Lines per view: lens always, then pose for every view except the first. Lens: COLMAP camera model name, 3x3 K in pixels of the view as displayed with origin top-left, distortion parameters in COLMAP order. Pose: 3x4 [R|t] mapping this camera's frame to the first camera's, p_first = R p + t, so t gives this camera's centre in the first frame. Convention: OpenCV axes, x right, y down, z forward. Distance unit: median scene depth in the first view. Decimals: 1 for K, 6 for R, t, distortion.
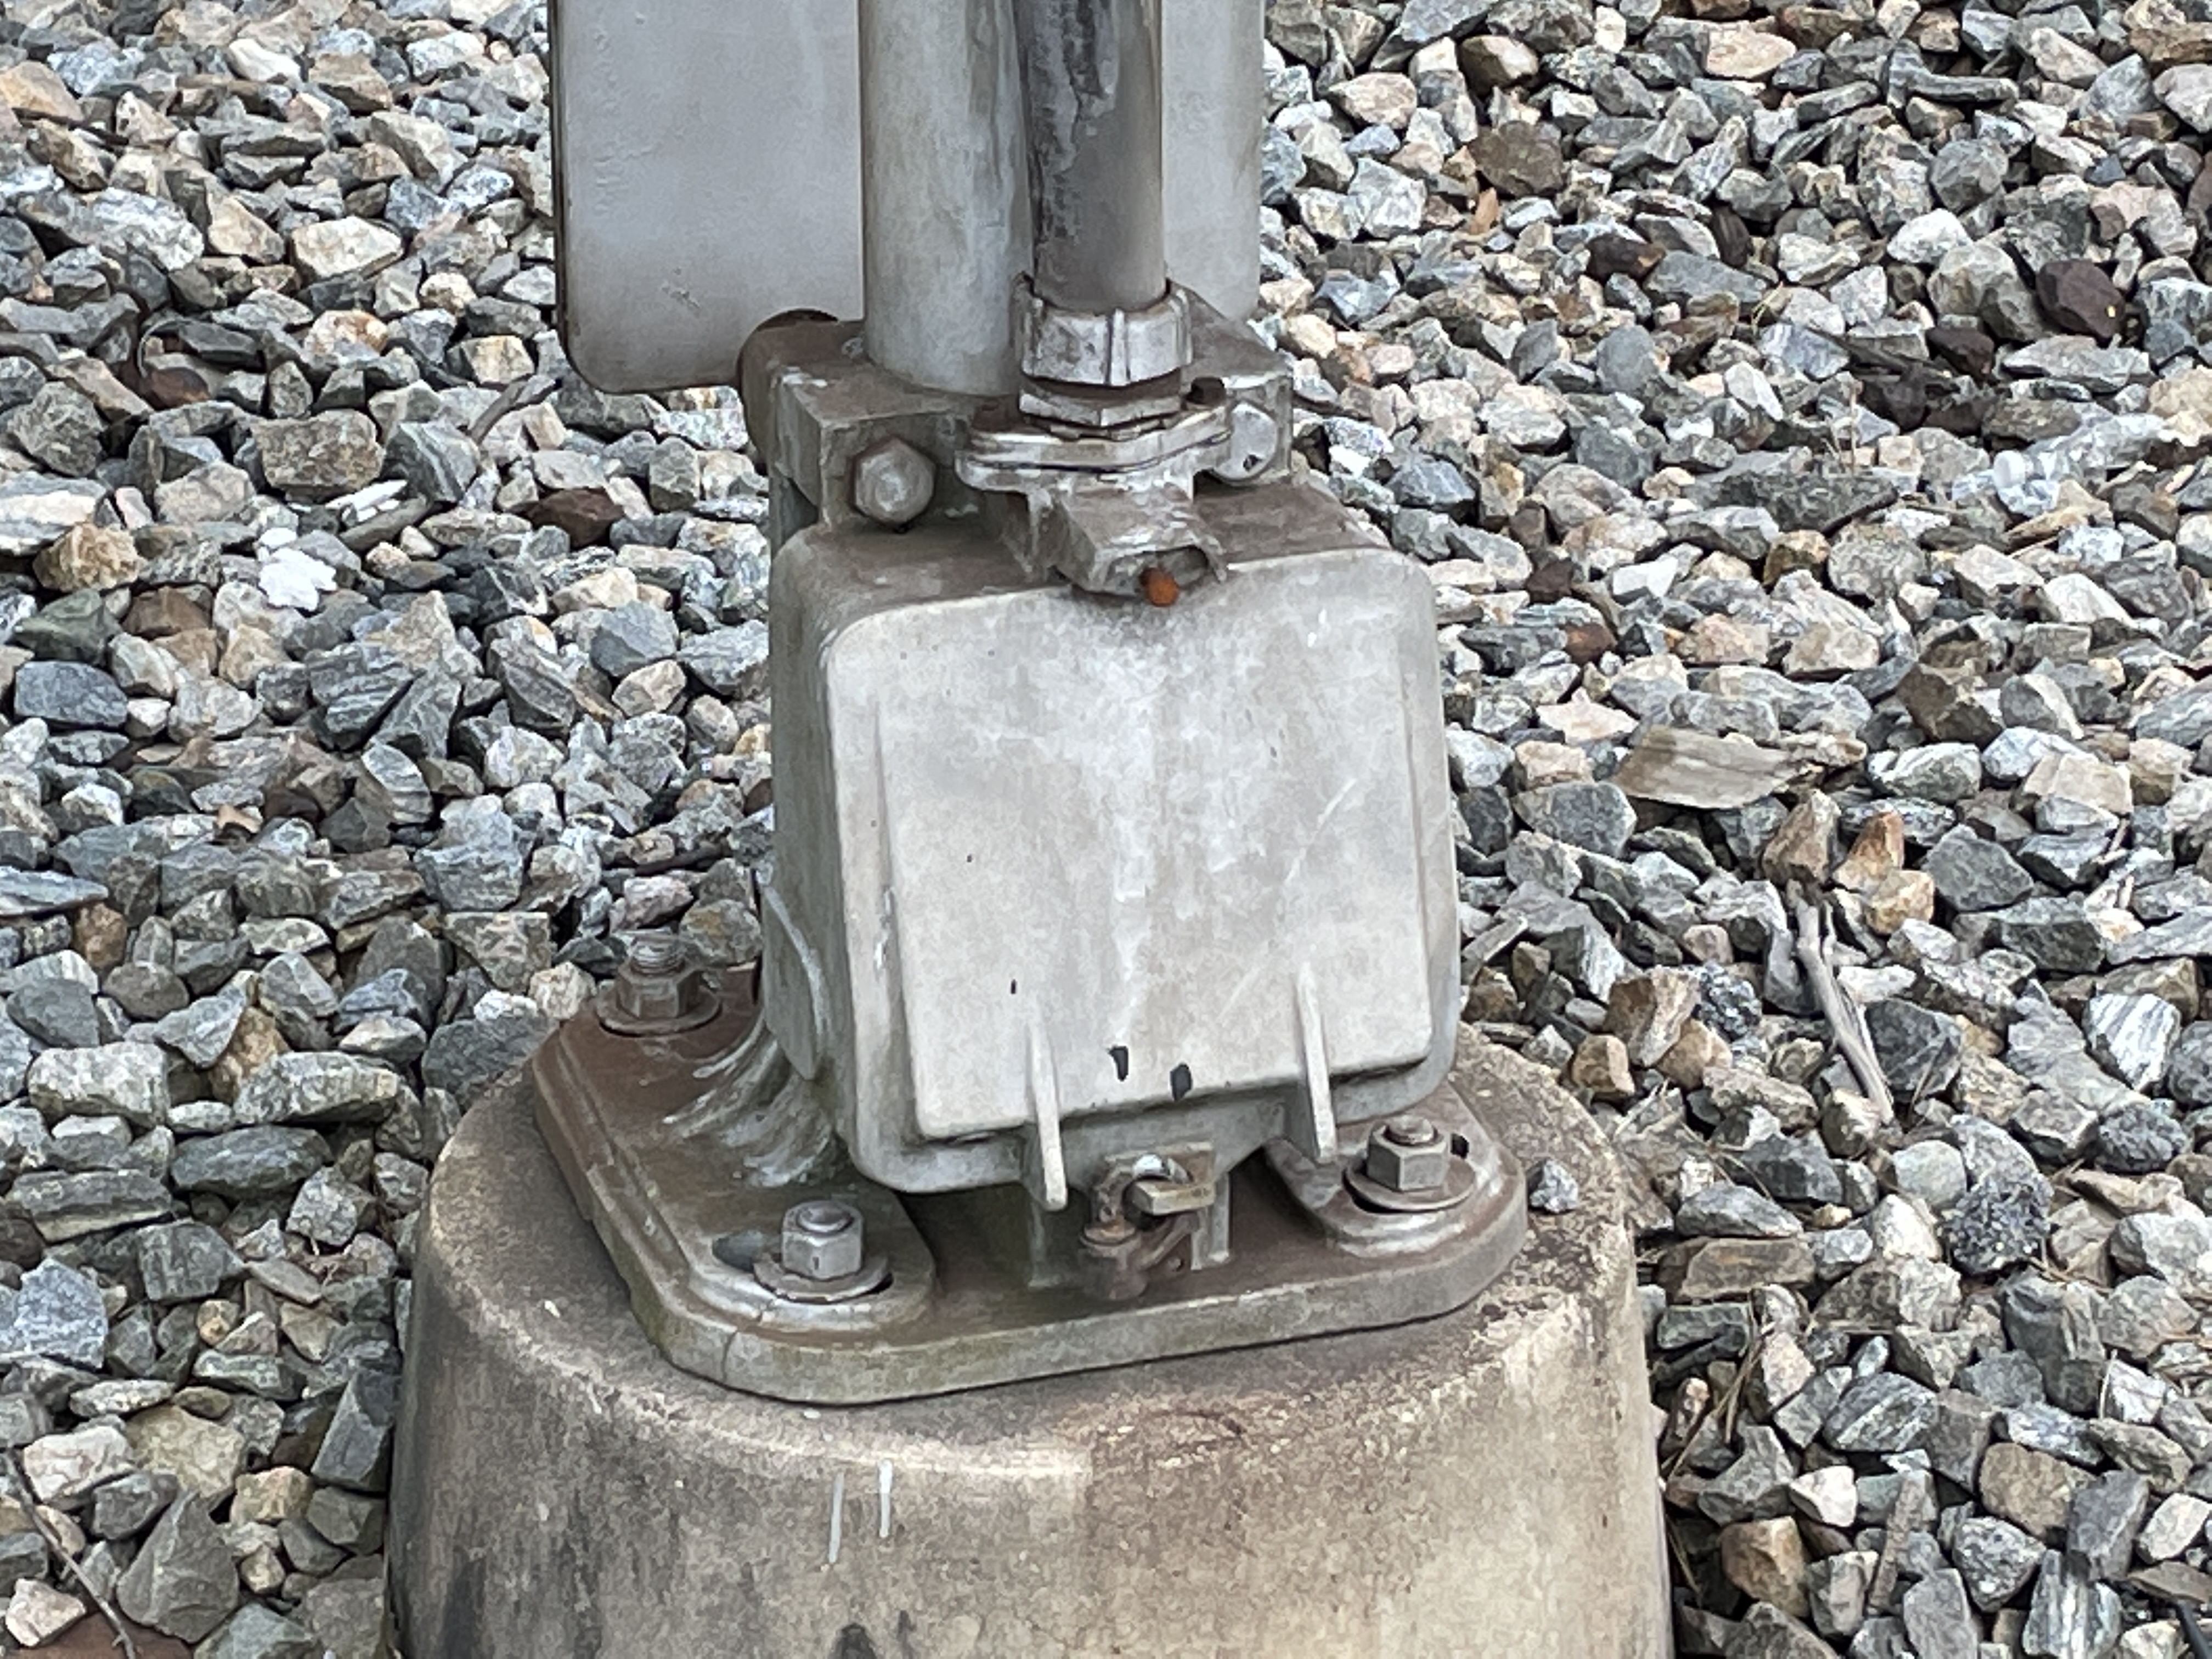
lens RADIAL K [[6250.1, 0, 1121.1], [0, 6250.1, 832.1], [0, 0, 1]] dist [0.169442, 0.000000]
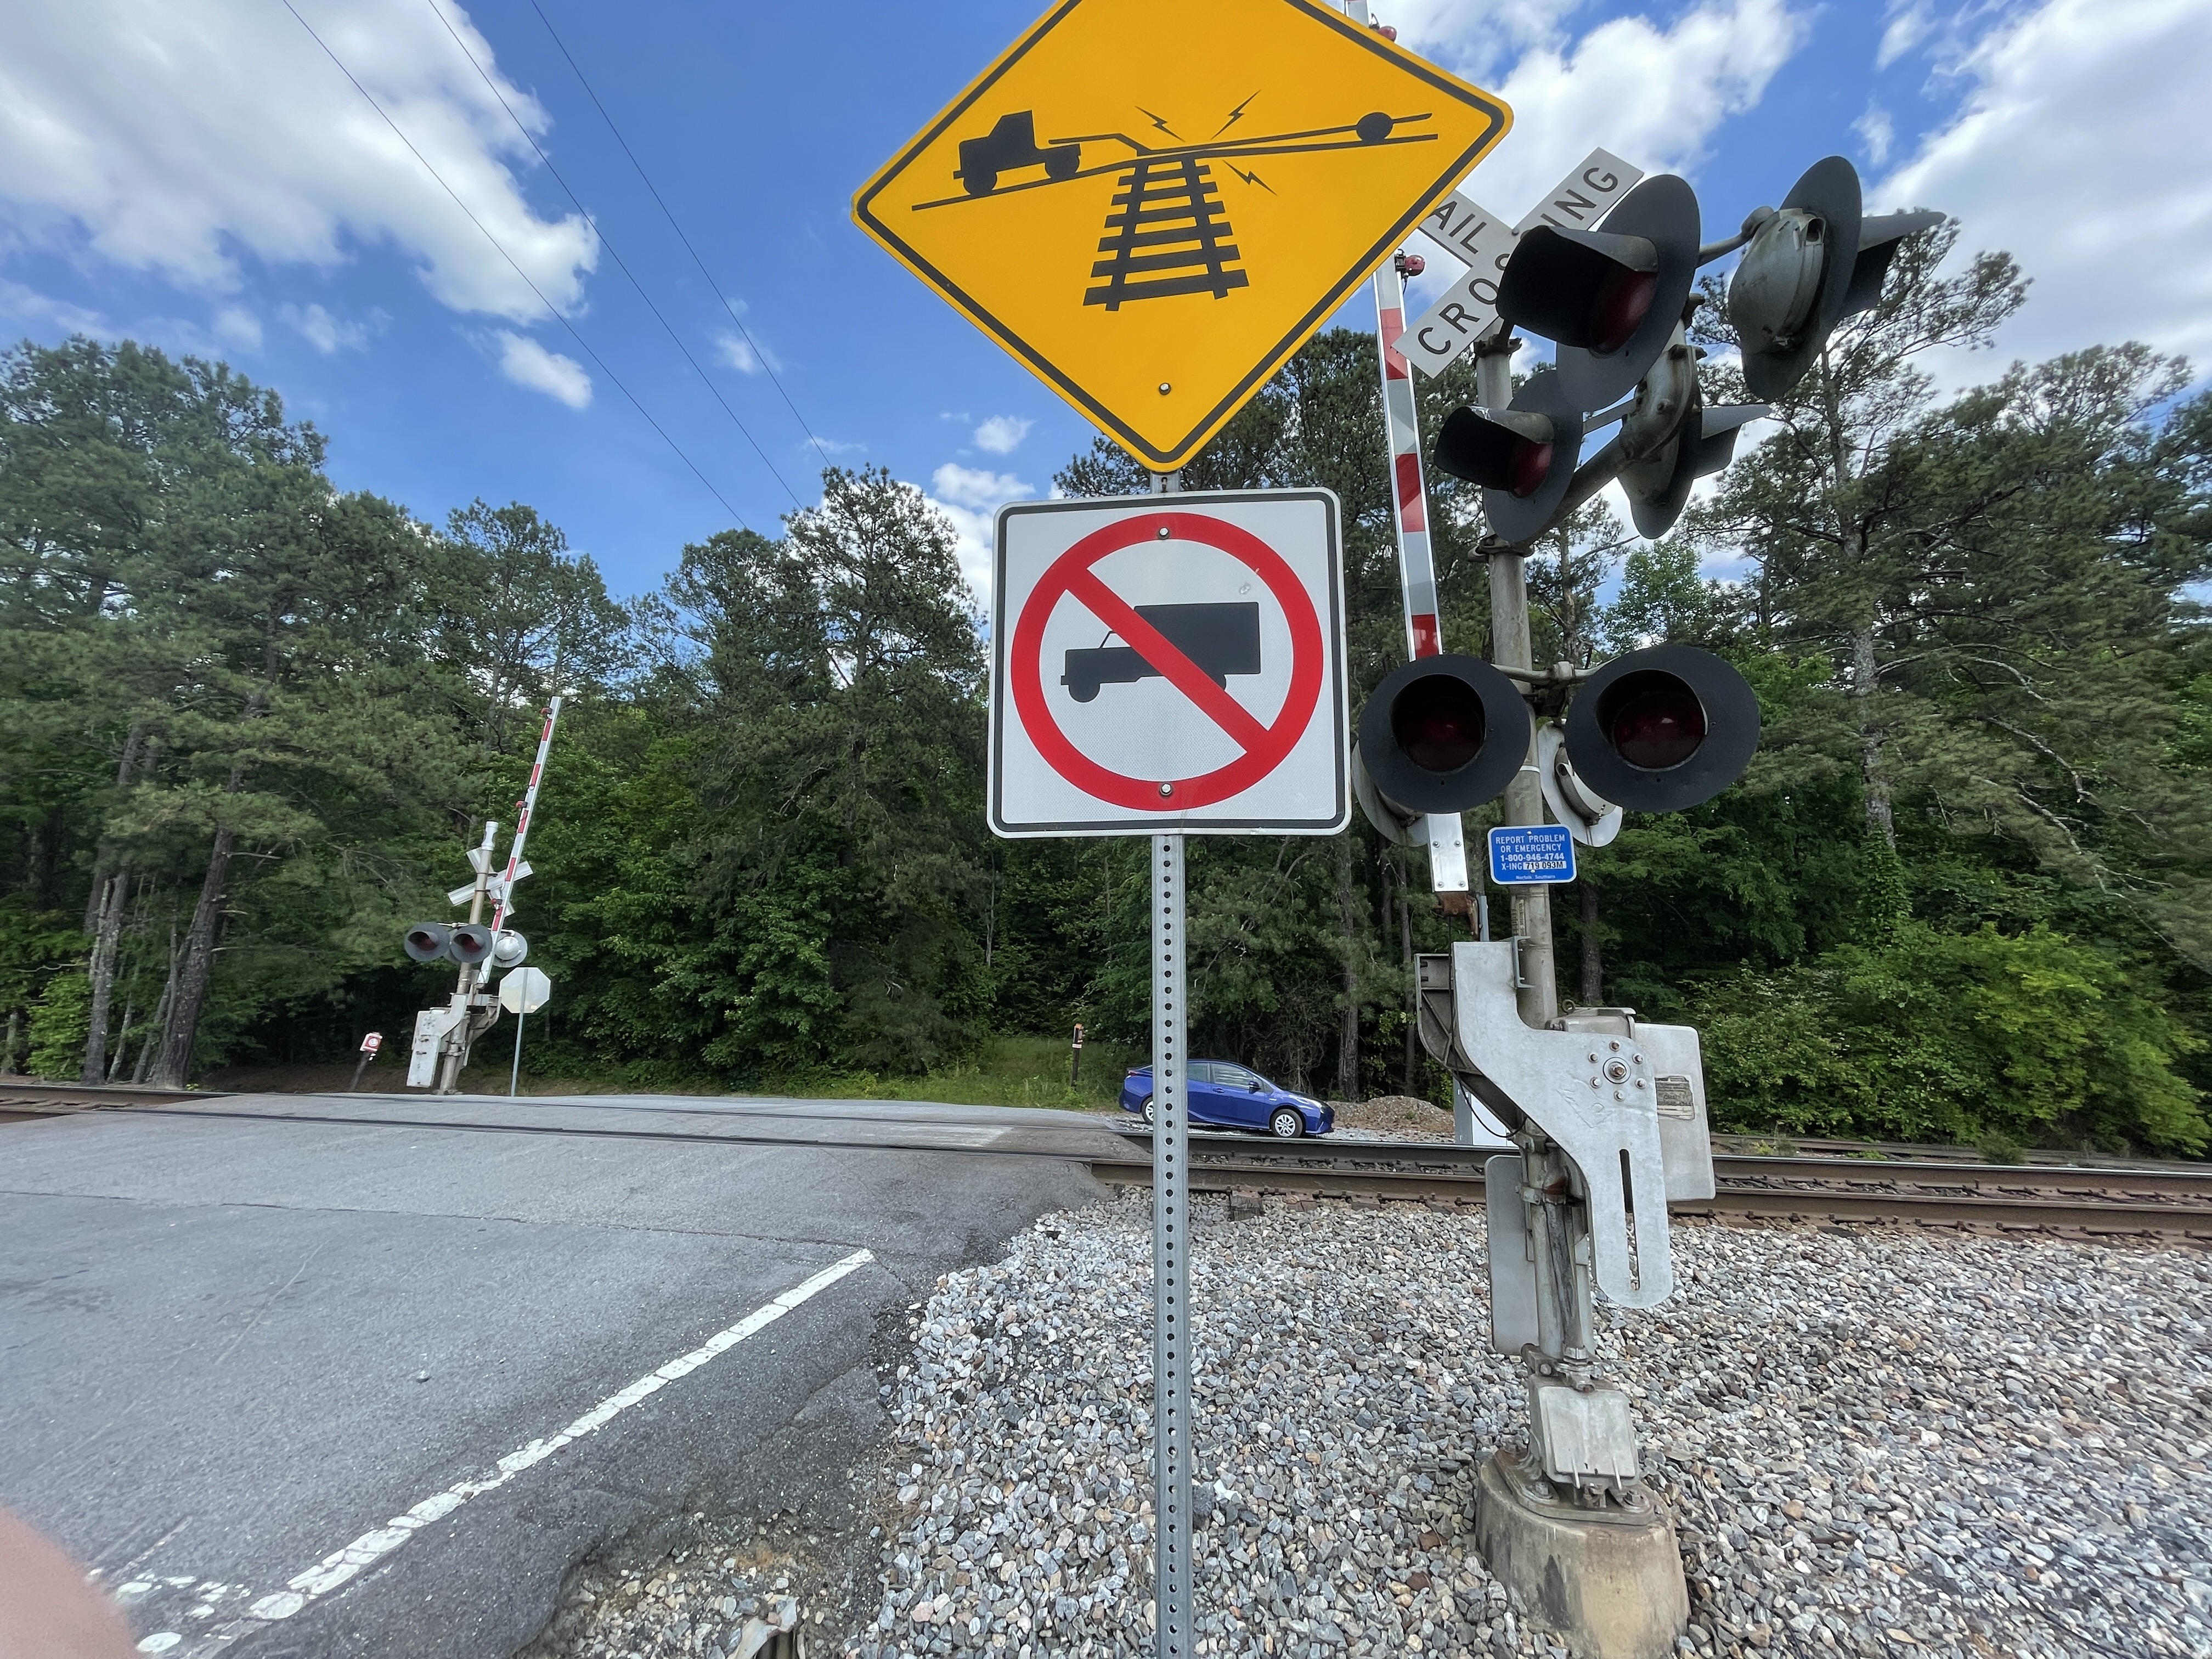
lens RADIAL K [[891.7, 0, 1108.6], [0, 891.7, 826.0], [0, 0, 1]] dist [-0.004799, 0.000460]
pose [[0.908618, -0.060147, -0.413275, -0.026665], [-0.191667, 0.819148, -0.540611, 0.073802], [0.371049, 0.570420, 0.732764, -0.310122]]
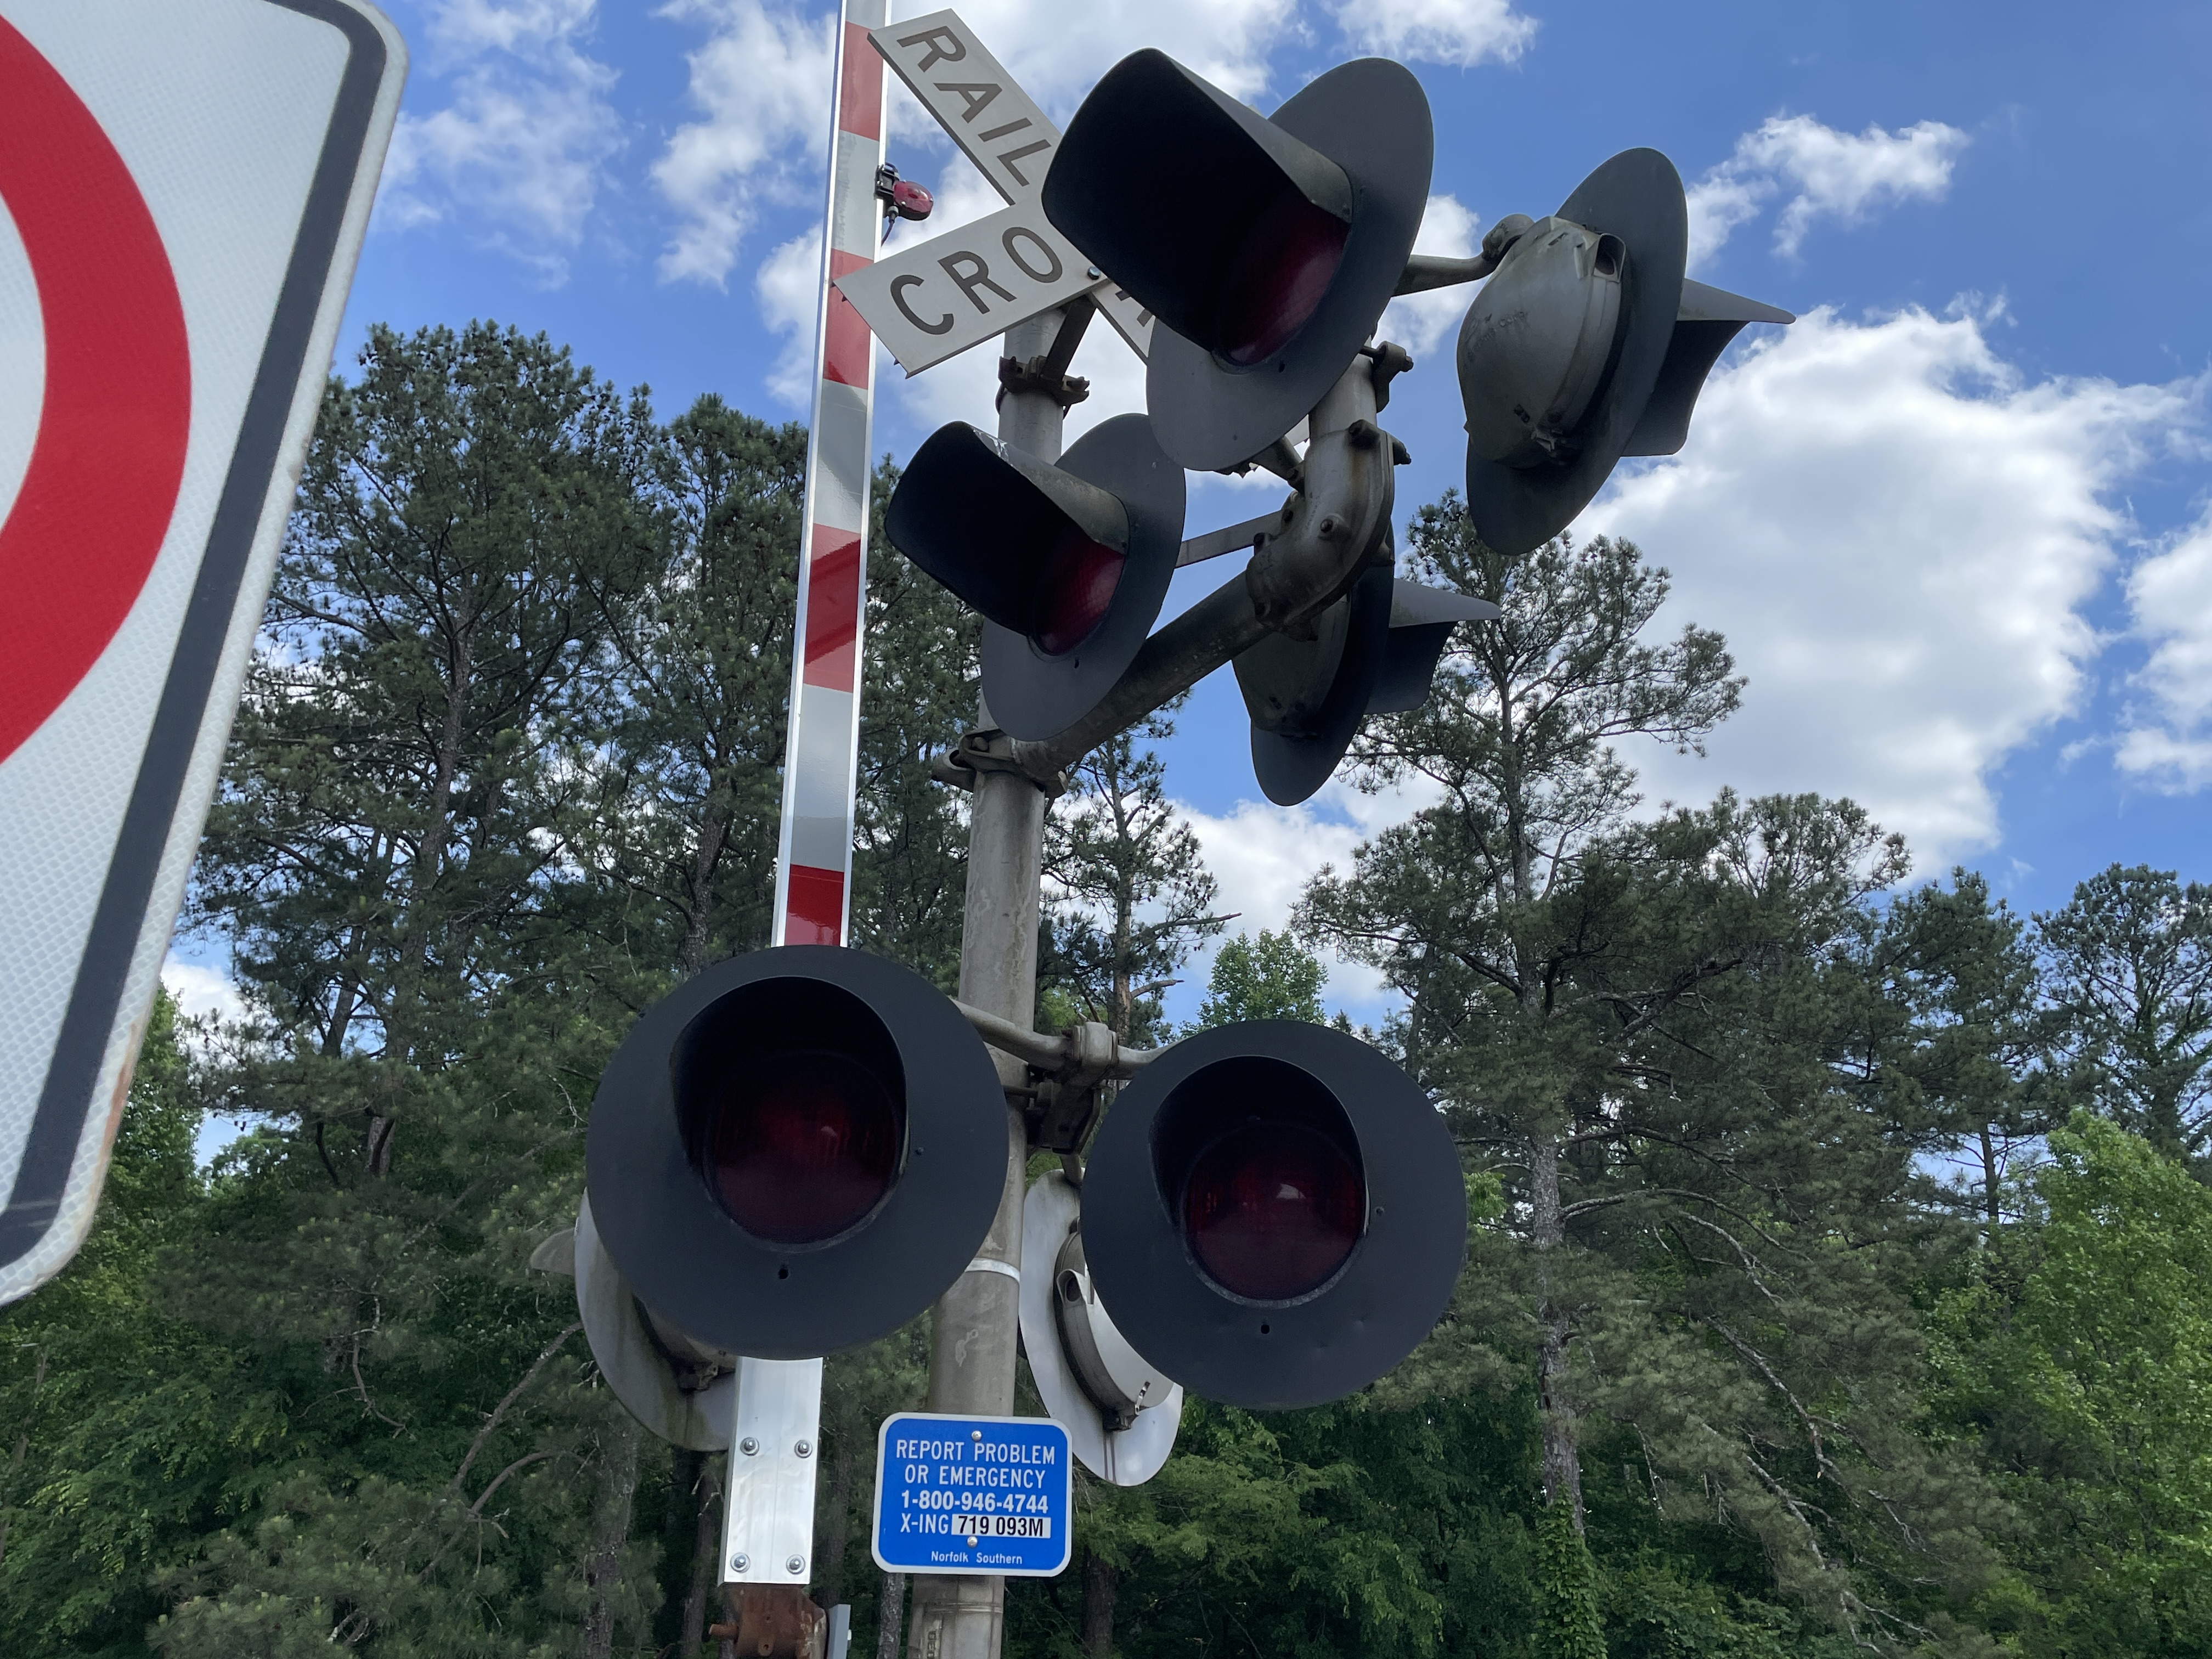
lens RADIAL K [[1804.7, 0, 1117.3], [0, 1804.7, 821.8], [0, 0, 1]] dist [0.080813, -0.076039]
pose [[0.996983, 0.056153, 0.053580, -0.008147], [0.009548, 0.596359, -0.802661, -0.061196], [-0.077025, 0.800751, 0.594024, -0.104472]]
